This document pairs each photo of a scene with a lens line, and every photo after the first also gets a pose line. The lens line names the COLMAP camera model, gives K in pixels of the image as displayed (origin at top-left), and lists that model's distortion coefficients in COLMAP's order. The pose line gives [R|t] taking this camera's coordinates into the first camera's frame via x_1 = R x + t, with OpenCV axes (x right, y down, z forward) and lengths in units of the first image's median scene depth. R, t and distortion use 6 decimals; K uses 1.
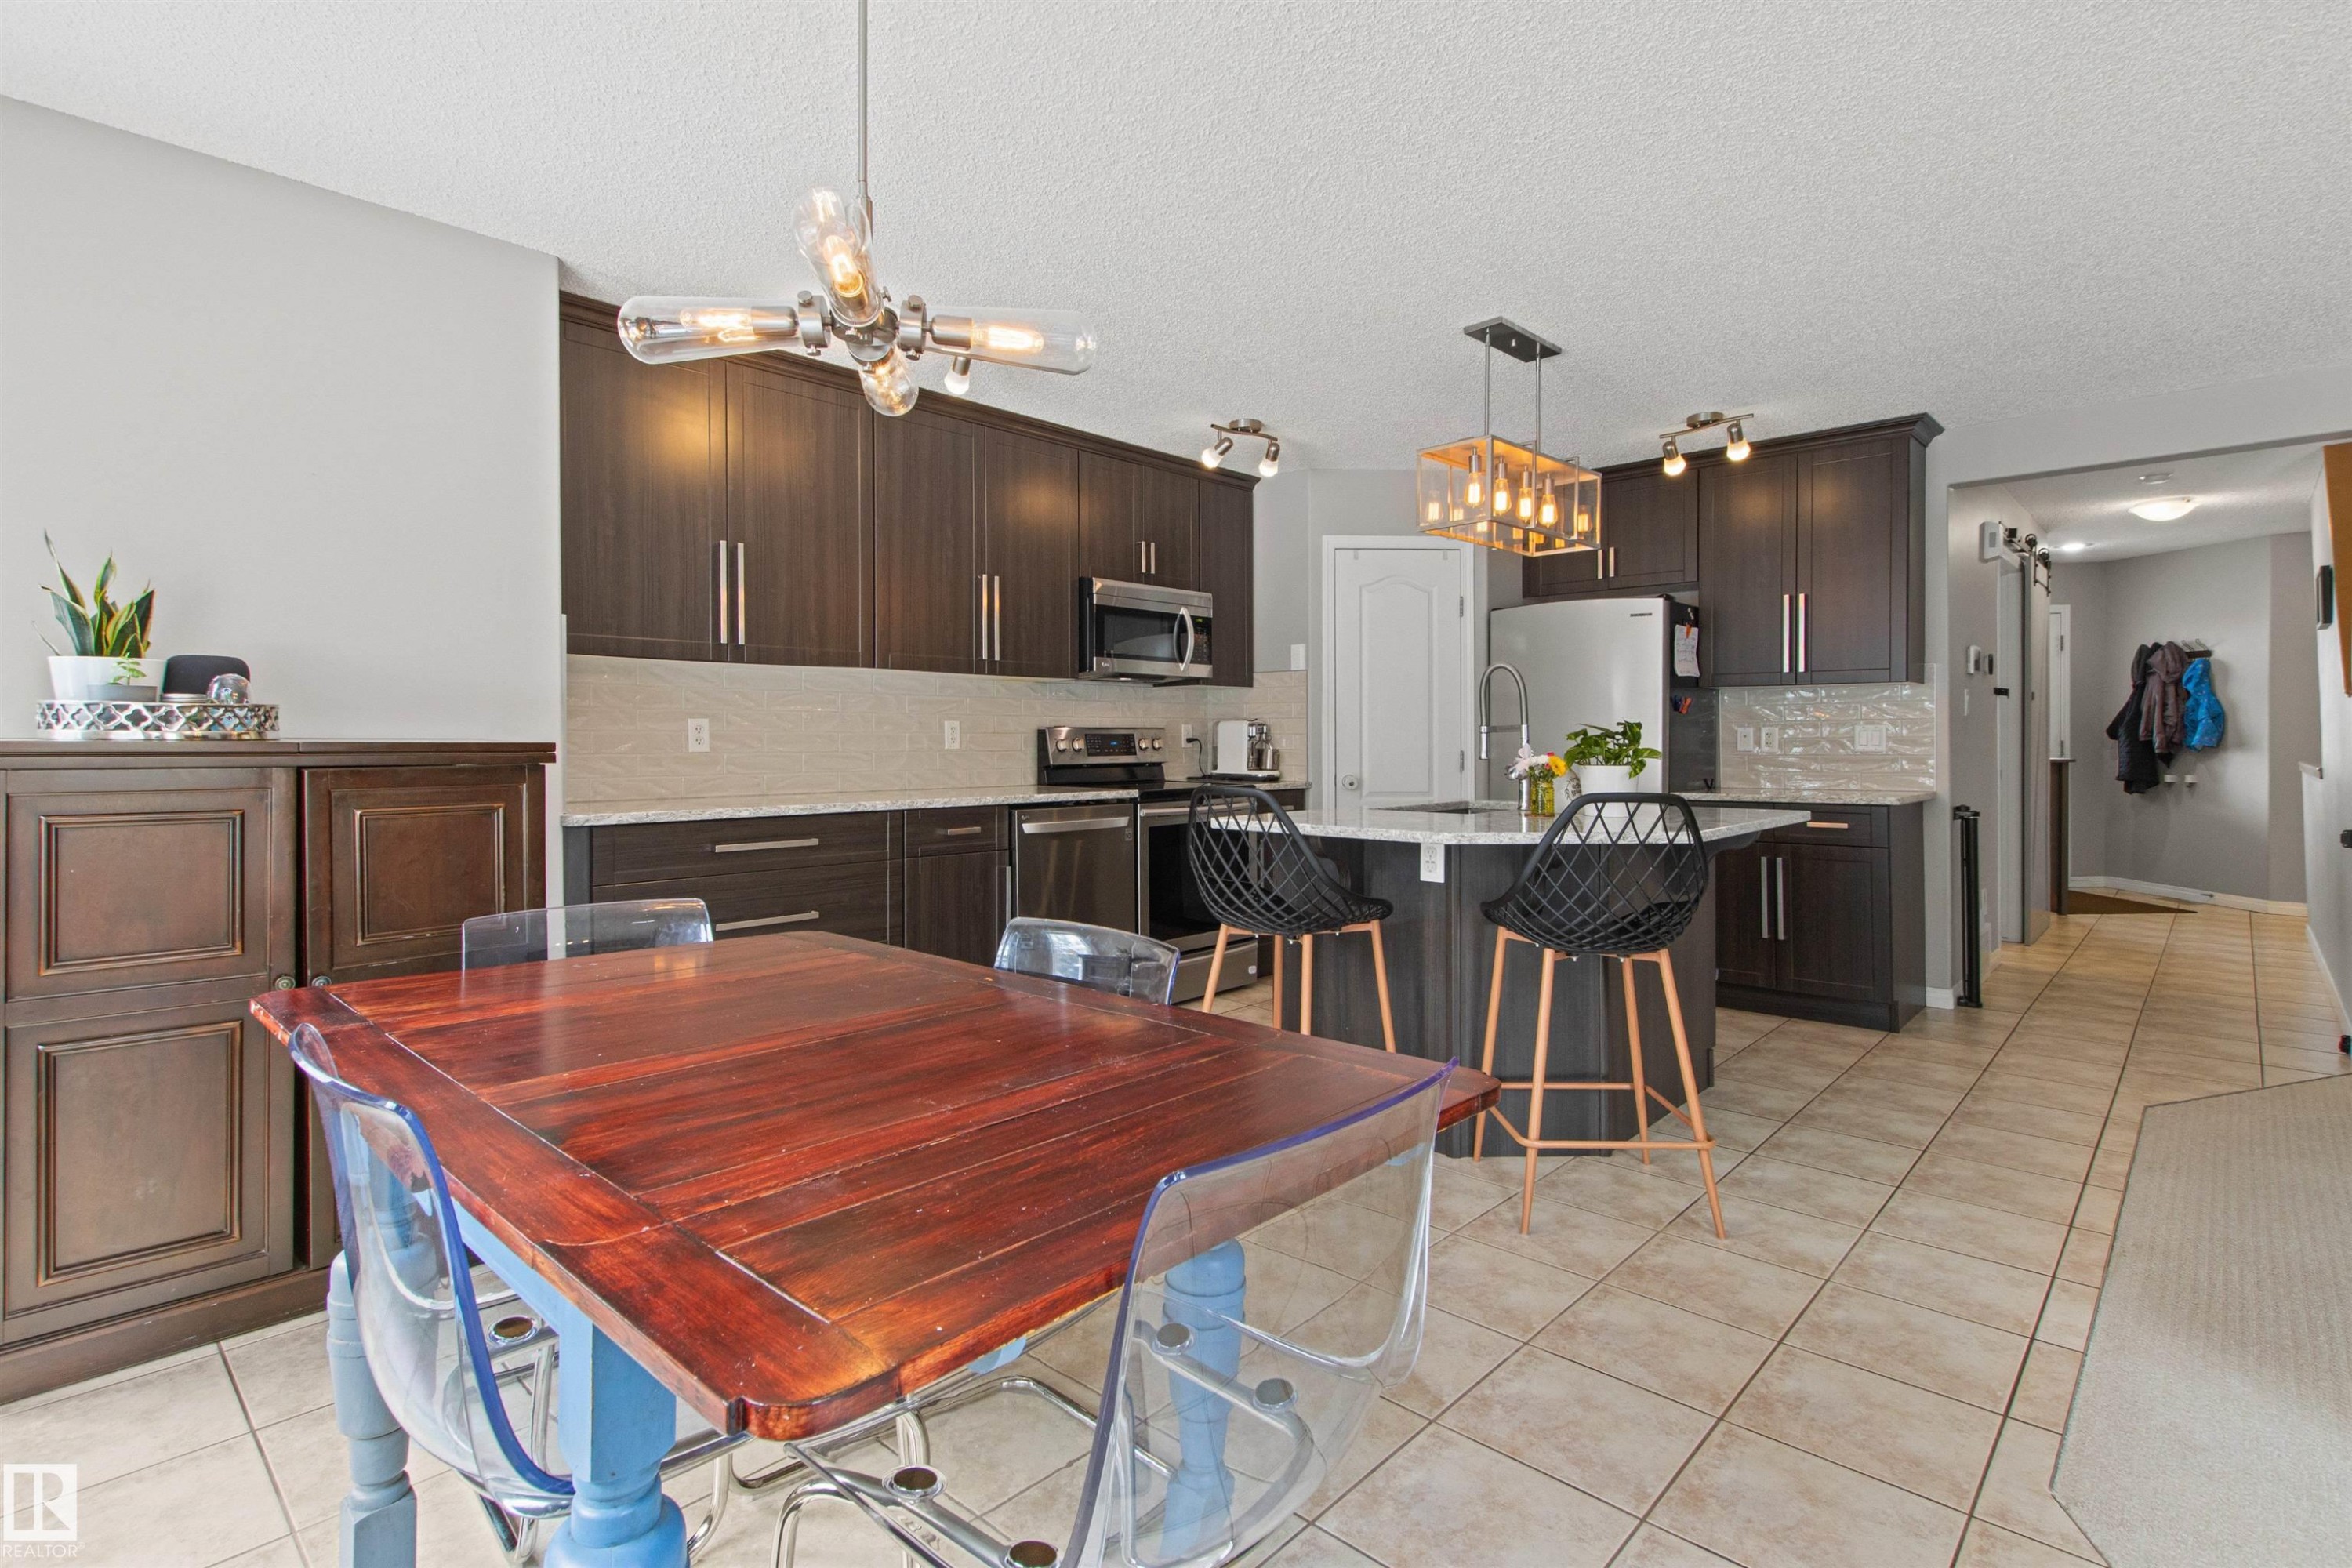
lens RADIAL K [[1150.0, 0, 1185.9], [0, 1150.0, 741.3], [0, 0, 1]] dist [-0.014973, -0.000397]
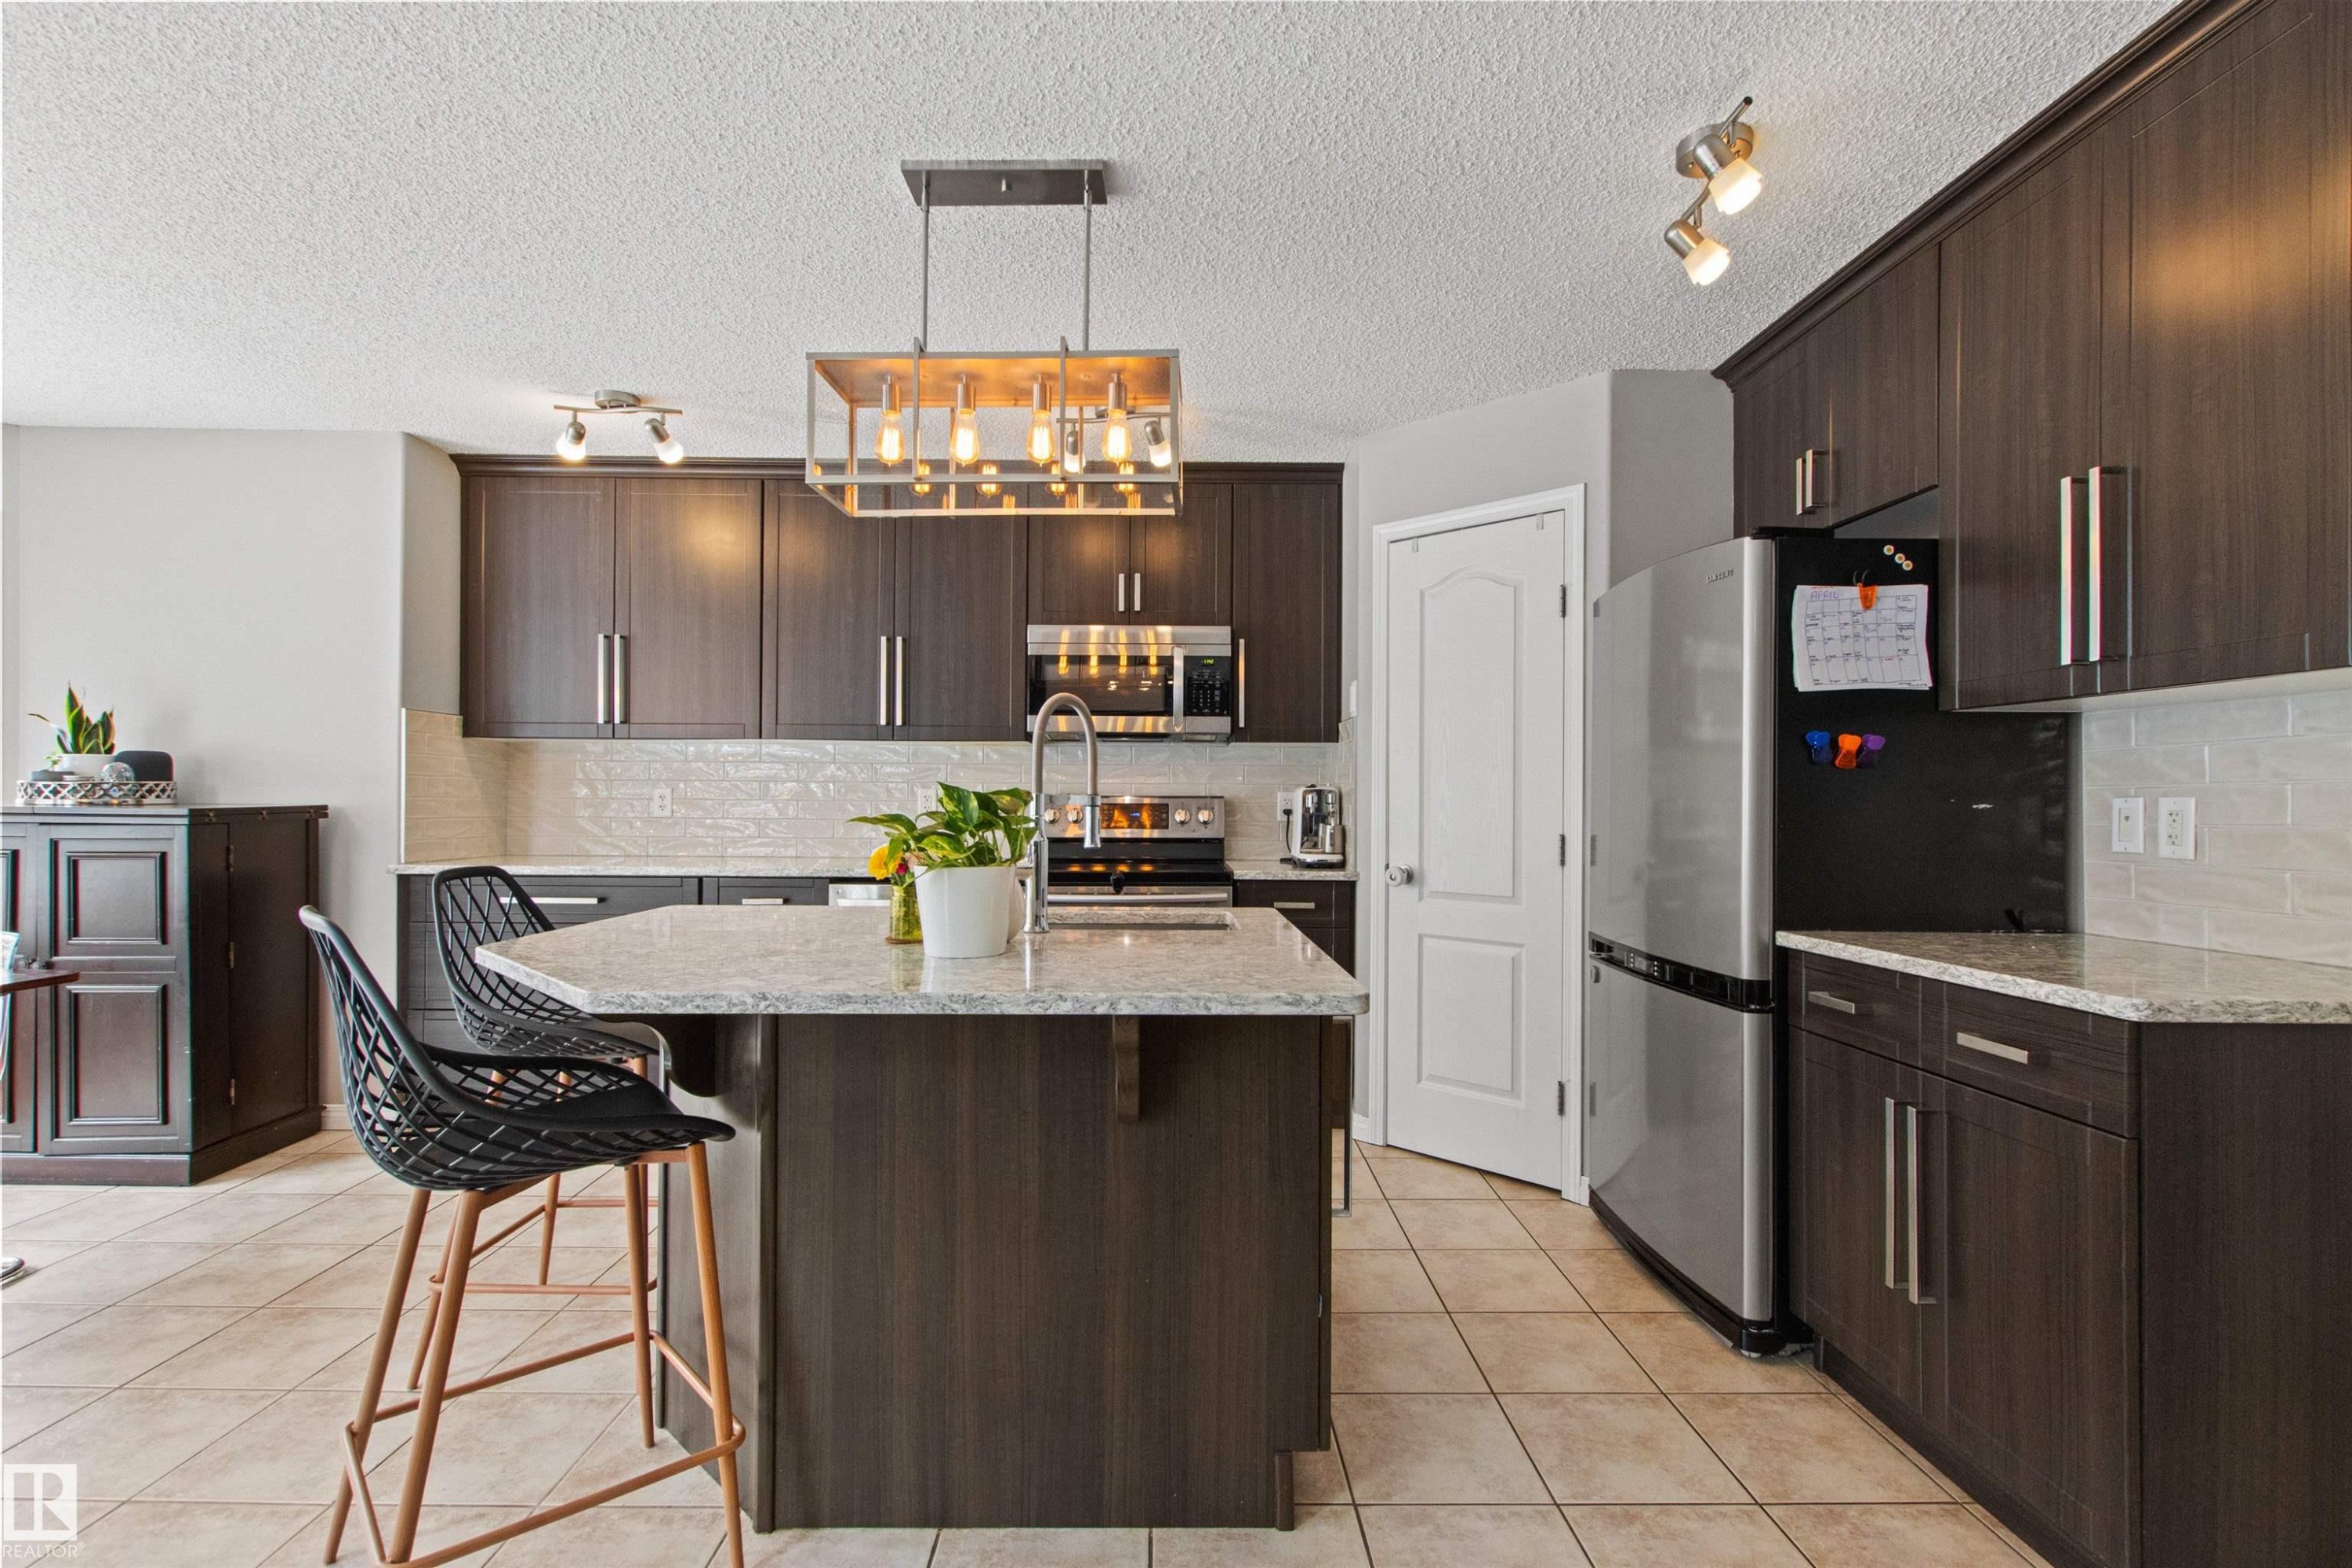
lens RADIAL K [[1097.4, 0, 1163.4], [0, 1097.4, 790.1], [0, 0, 1]] dist [0.003293, -0.000216]
pose [[0.676628, -0.000632, -0.736324, 0.610704], [-0.007494, 0.999942, -0.007745, -0.010511], [0.736287, 0.010758, 0.676584, 0.512538]]
